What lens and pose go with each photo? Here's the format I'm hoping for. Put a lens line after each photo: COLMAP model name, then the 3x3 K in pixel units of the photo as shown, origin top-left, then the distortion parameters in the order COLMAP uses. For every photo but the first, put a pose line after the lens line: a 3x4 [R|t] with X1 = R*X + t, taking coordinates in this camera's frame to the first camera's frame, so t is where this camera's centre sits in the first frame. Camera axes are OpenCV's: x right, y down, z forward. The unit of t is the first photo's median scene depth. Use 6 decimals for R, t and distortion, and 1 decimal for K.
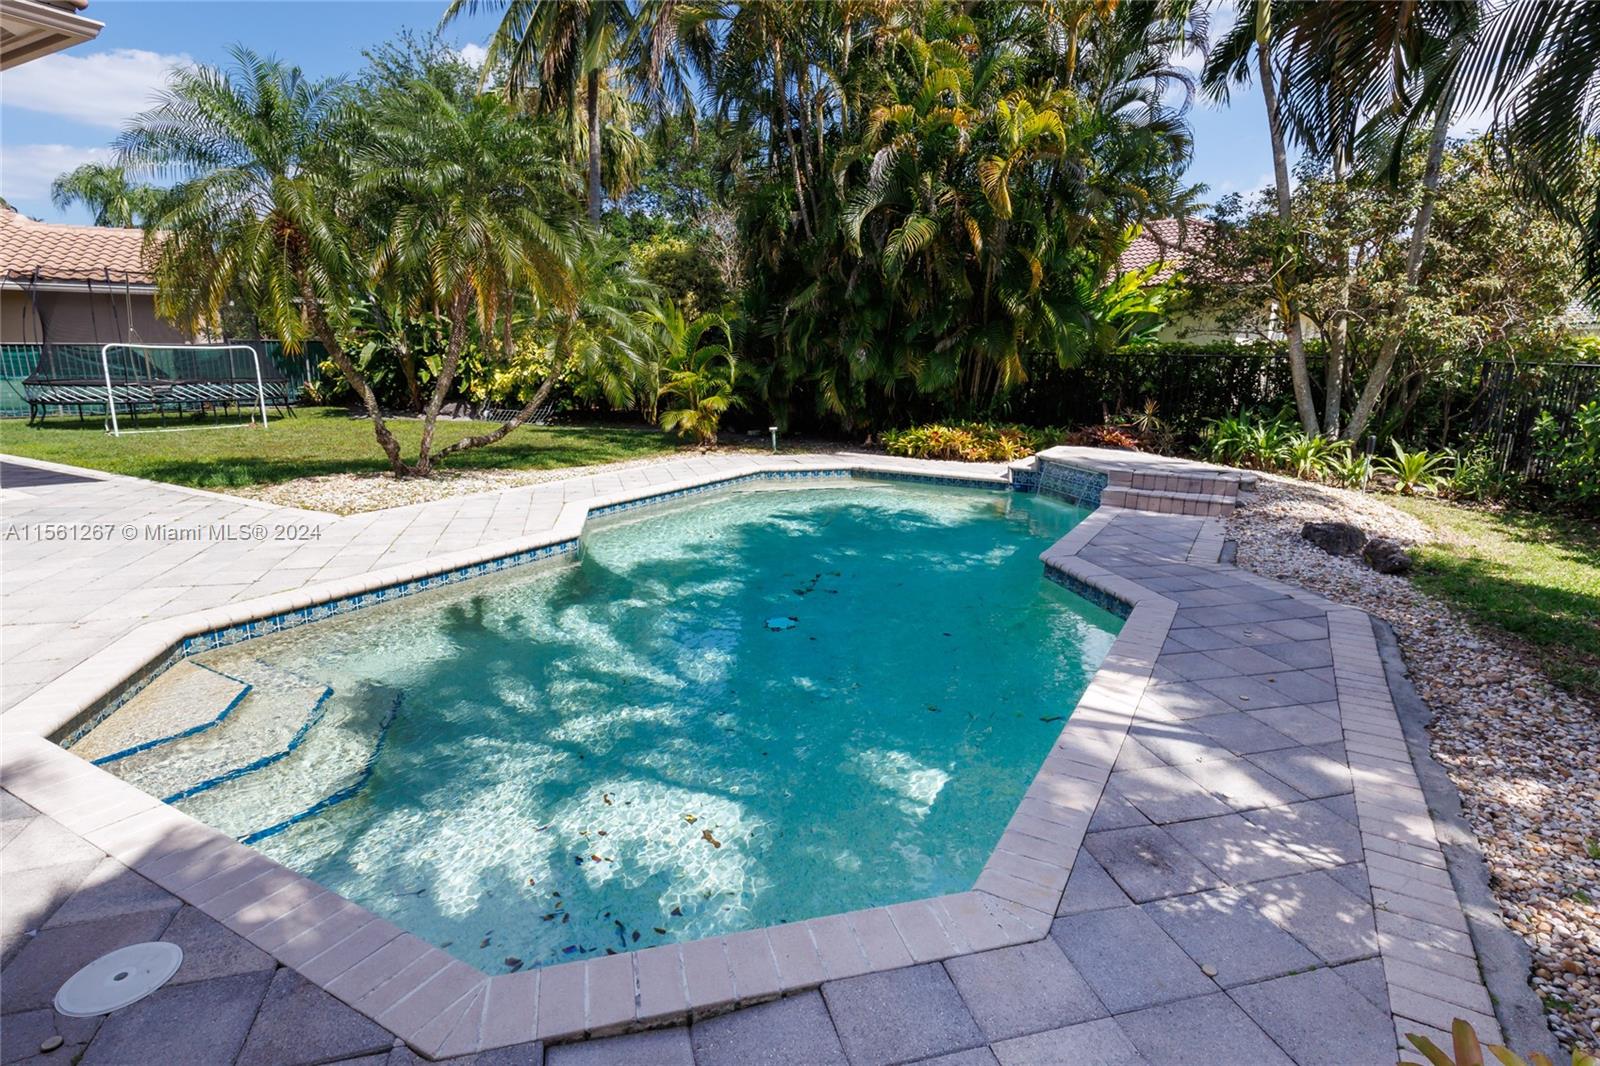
lens RADIAL K [[807.0, 0, 800.0], [0, 807.0, 533.0], [0, 0, 1]] dist [0.012441, -0.000960]
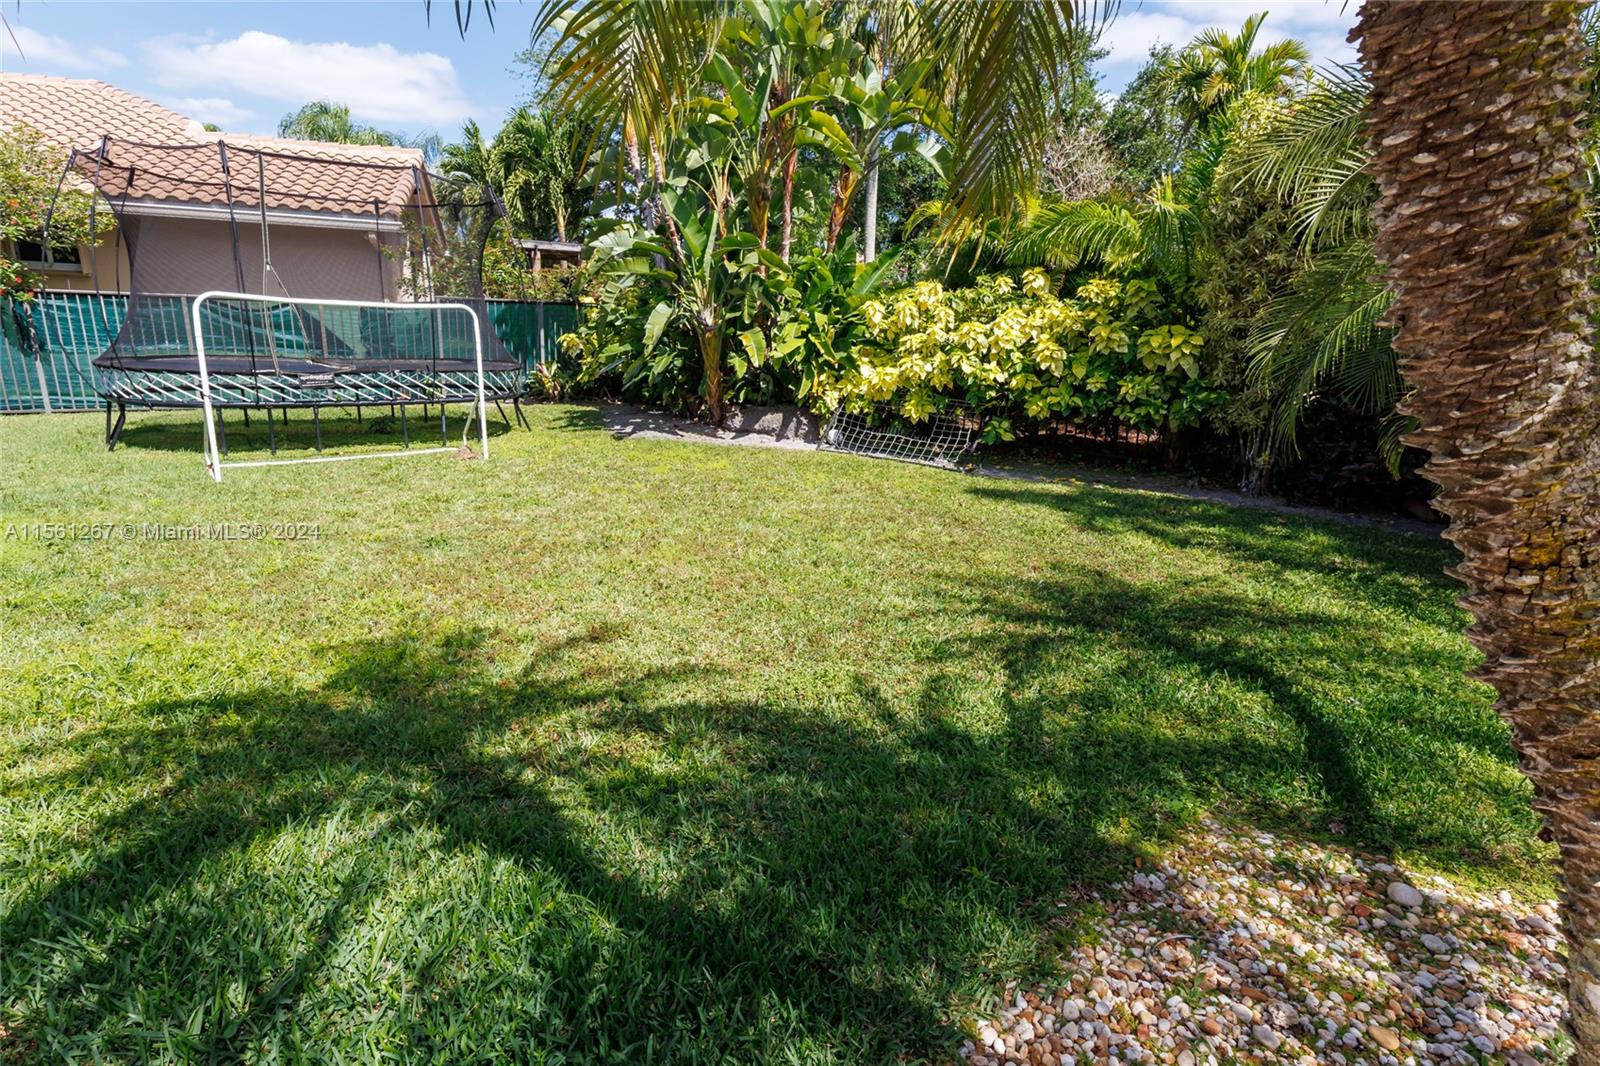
lens RADIAL K [[807.0, 0, 800.0], [0, 807.0, 533.0], [0, 0, 1]] dist [0.012441, -0.000960]
pose [[0.979281, 0.076416, -0.187536, -0.302681], [-0.072439, 0.996980, 0.027978, -0.094414], [0.189108, -0.013813, 0.981859, 0.444010]]
